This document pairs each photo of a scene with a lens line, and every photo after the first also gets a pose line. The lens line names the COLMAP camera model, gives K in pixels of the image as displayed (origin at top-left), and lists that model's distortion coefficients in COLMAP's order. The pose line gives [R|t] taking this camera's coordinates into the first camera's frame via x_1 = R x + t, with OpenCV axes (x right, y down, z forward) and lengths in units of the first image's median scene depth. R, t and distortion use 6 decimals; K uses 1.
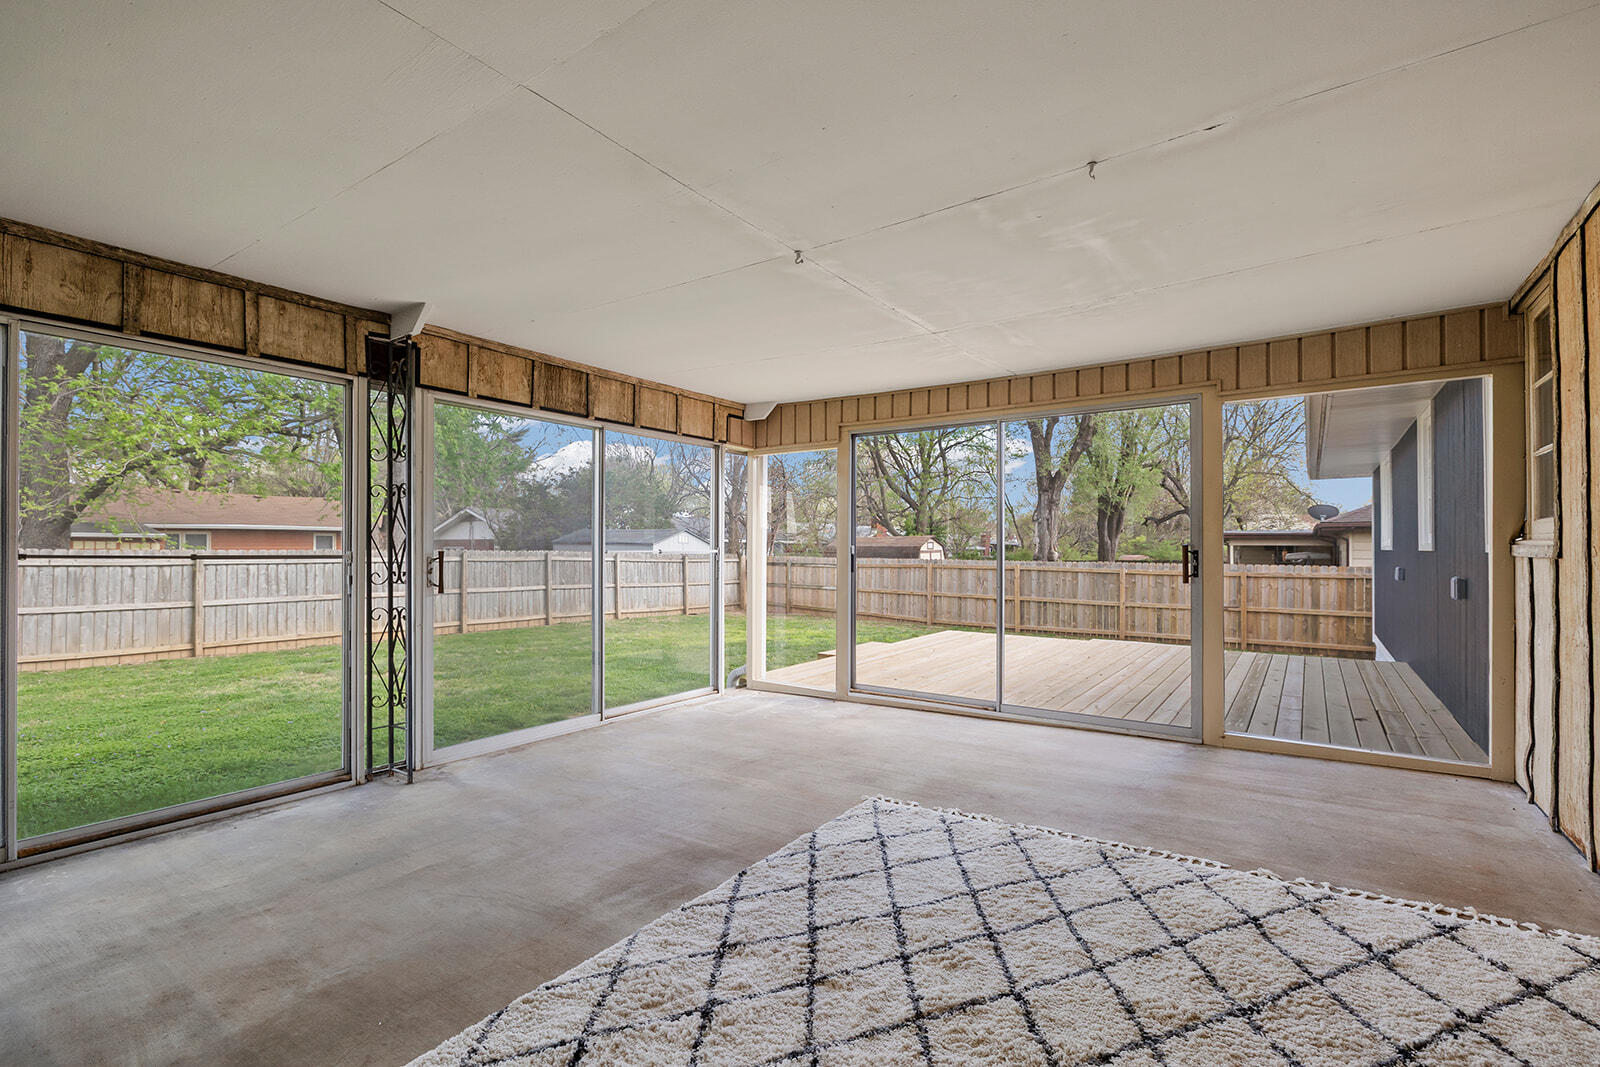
lens RADIAL K [[730.1, 0, 808.9], [0, 730.1, 539.4], [0, 0, 1]] dist [-0.001516, 0.000061]
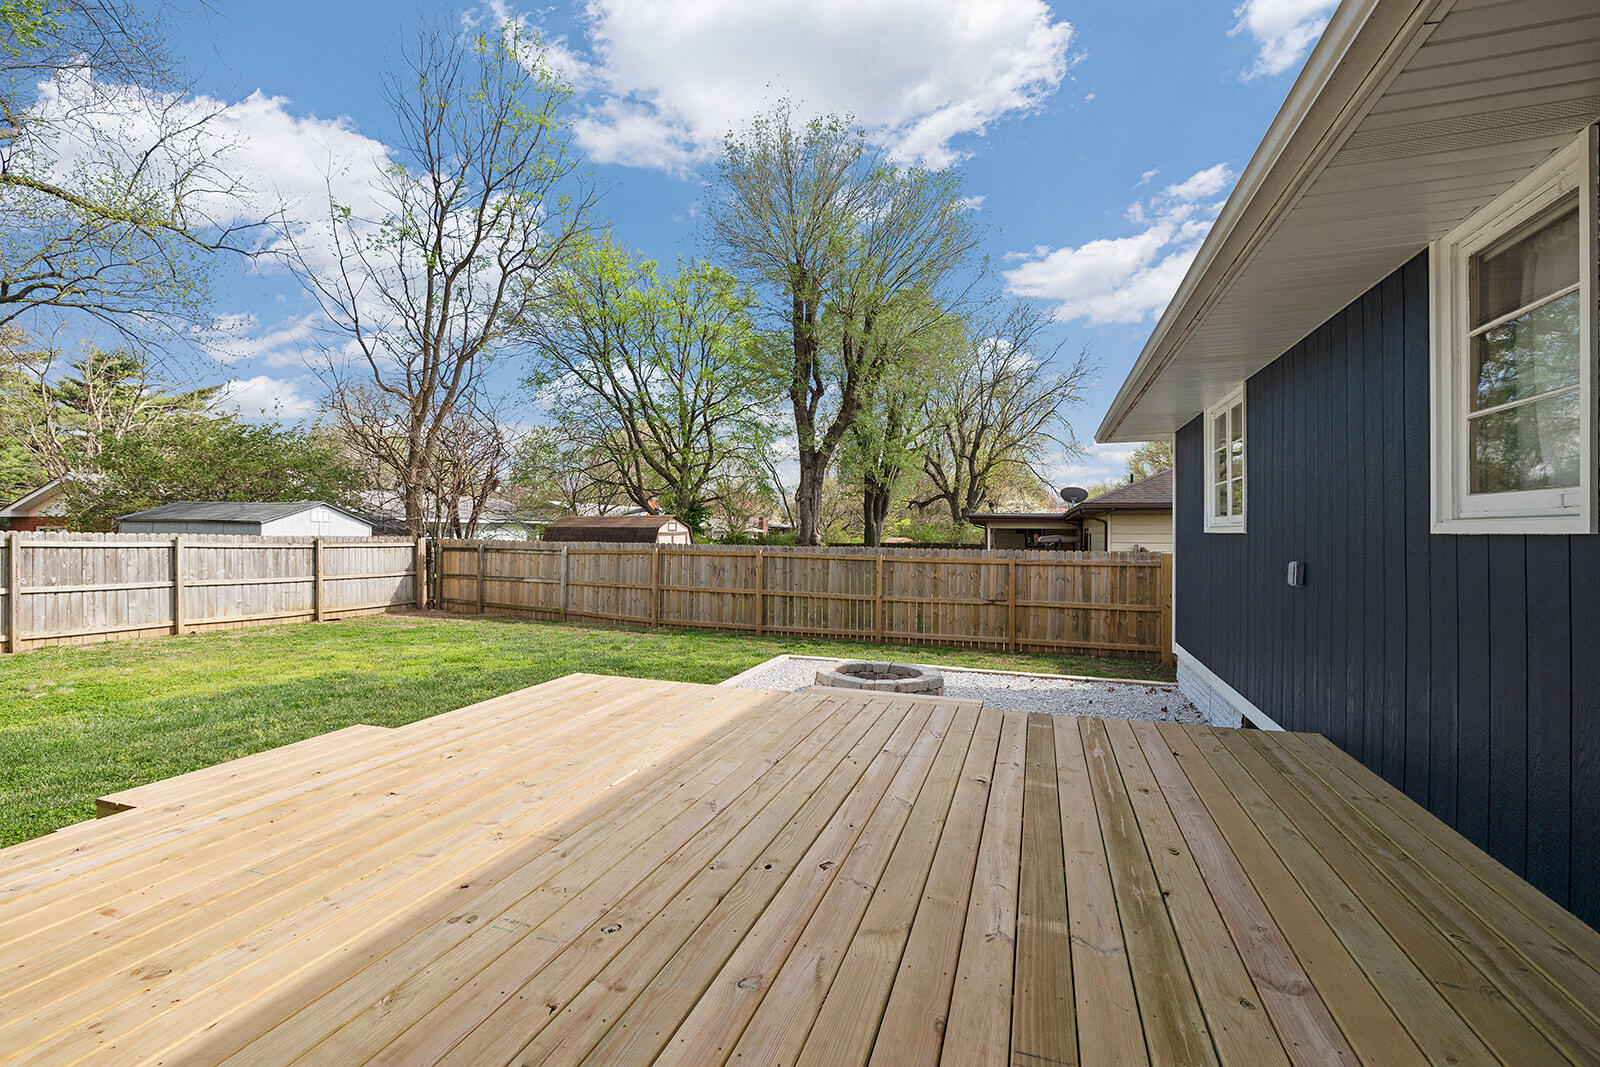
lens RADIAL K [[701.1, 0, 800.0], [0, 701.1, 533.5], [0, 0, 1]] dist [-0.000681, 0.000029]
pose [[0.962423, 0.001885, 0.271547, 0.096245], [-0.006245, 0.999865, 0.015191, 0.003142], [-0.271482, -0.016316, 0.962305, 0.197337]]
